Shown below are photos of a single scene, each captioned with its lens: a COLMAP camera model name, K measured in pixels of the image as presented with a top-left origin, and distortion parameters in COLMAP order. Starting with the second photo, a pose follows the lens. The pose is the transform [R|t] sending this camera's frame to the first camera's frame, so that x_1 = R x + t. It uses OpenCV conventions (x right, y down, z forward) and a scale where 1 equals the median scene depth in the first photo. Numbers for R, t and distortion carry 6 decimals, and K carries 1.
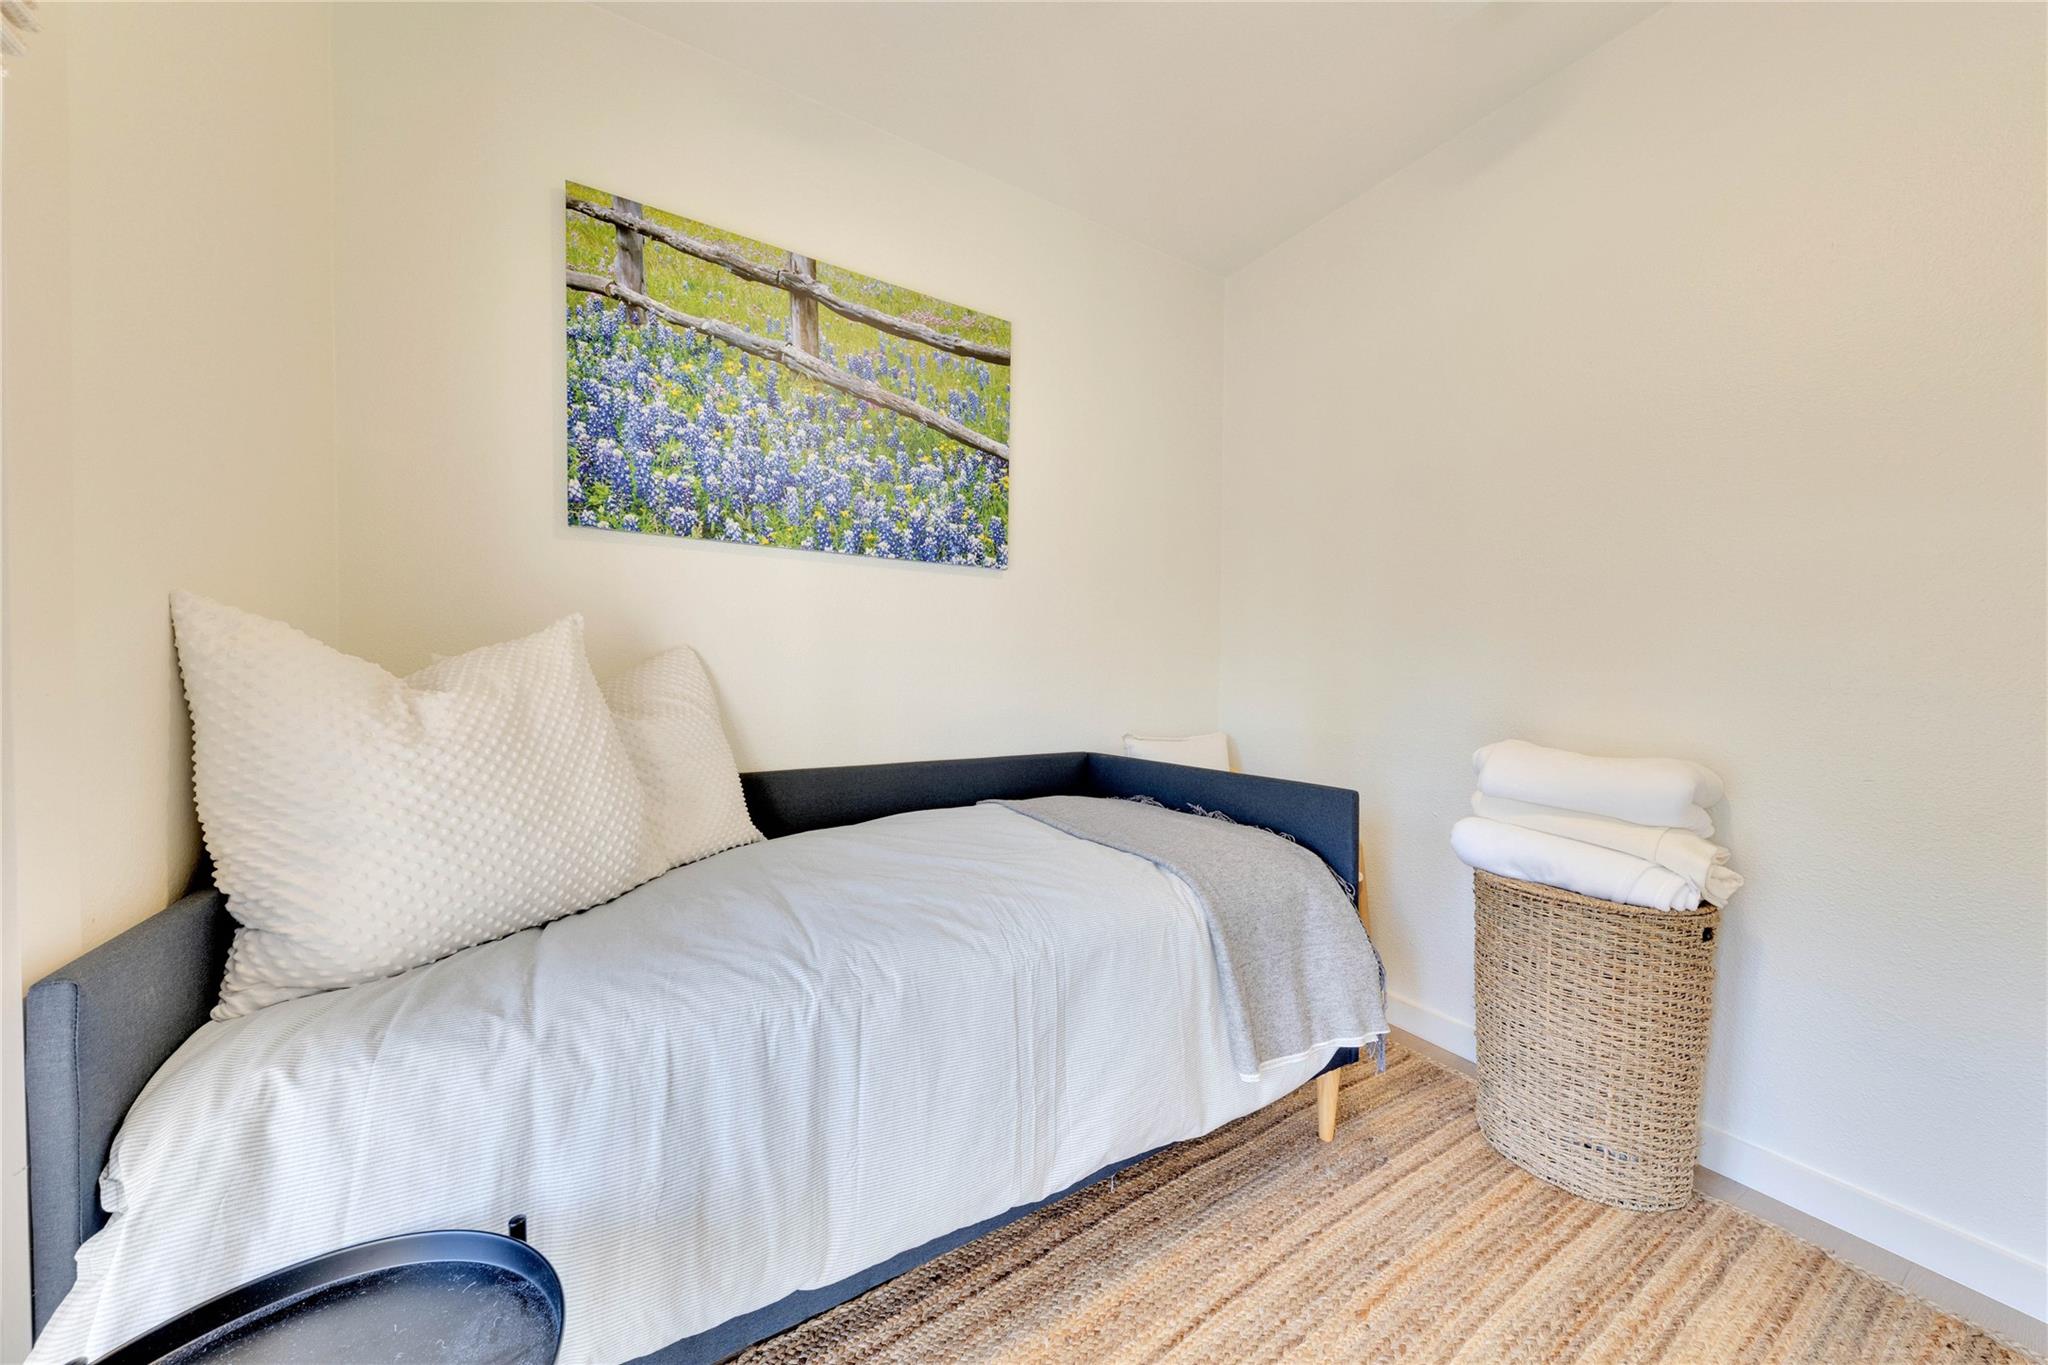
lens RADIAL K [[706.6, 0, 1019.2], [0, 706.6, 681.6], [0, 0, 1]] dist [0.012759, -0.000104]
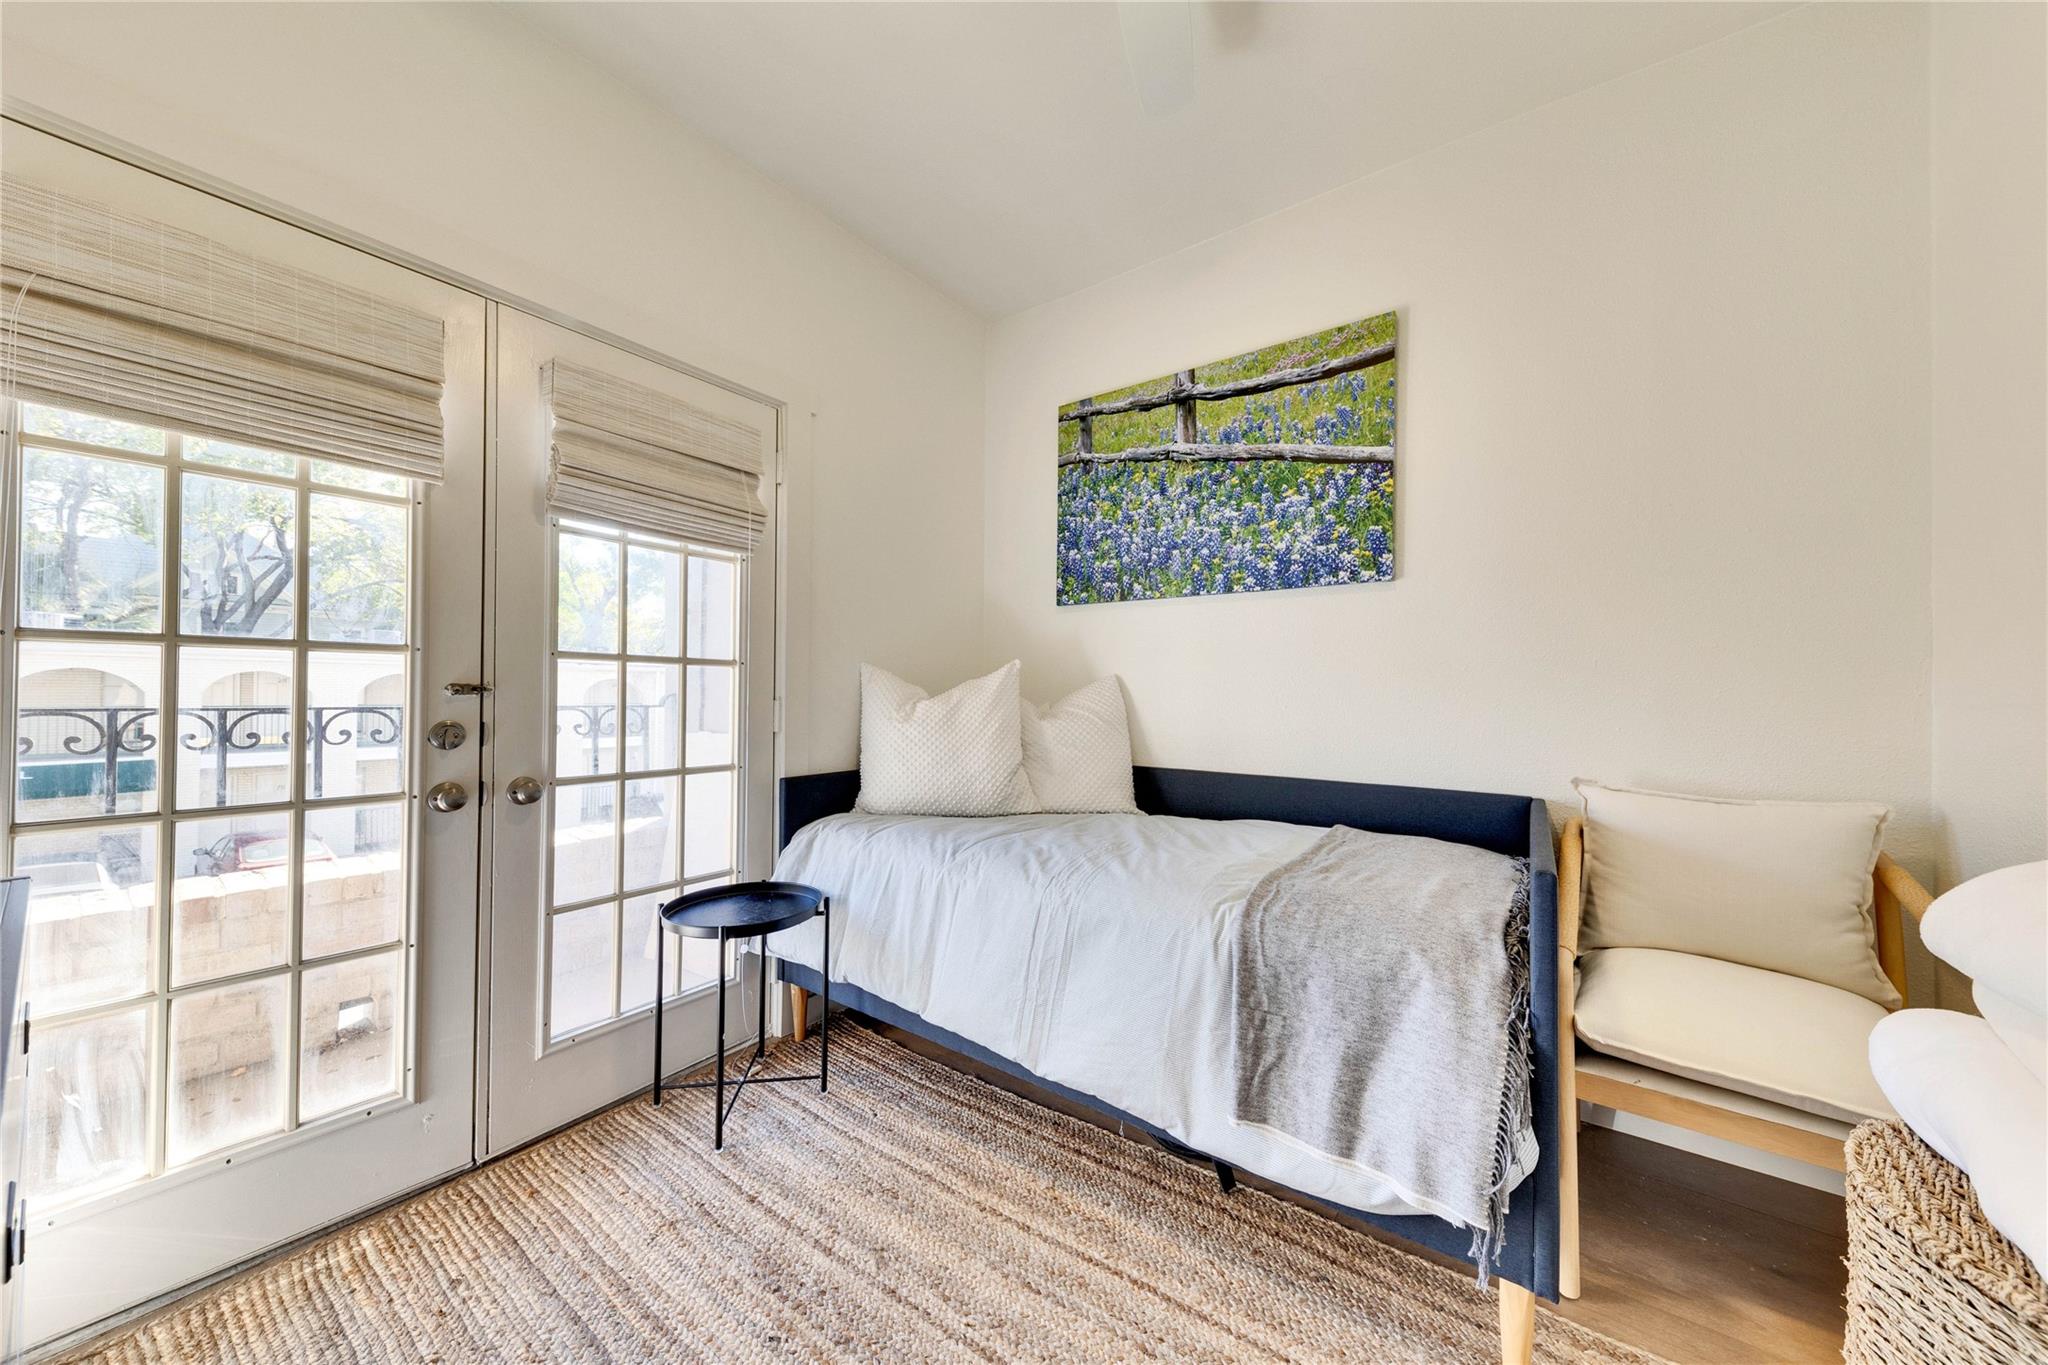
lens RADIAL K [[706.6, 0, 1033.6], [0, 706.6, 682.8], [0, 0, 1]] dist [0.012759, -0.000104]
pose [[0.370057, -0.015582, -0.928878, 0.779554], [-0.017038, 0.999577, -0.023556, 0.004378], [0.928853, 0.024544, 0.369635, 0.278701]]
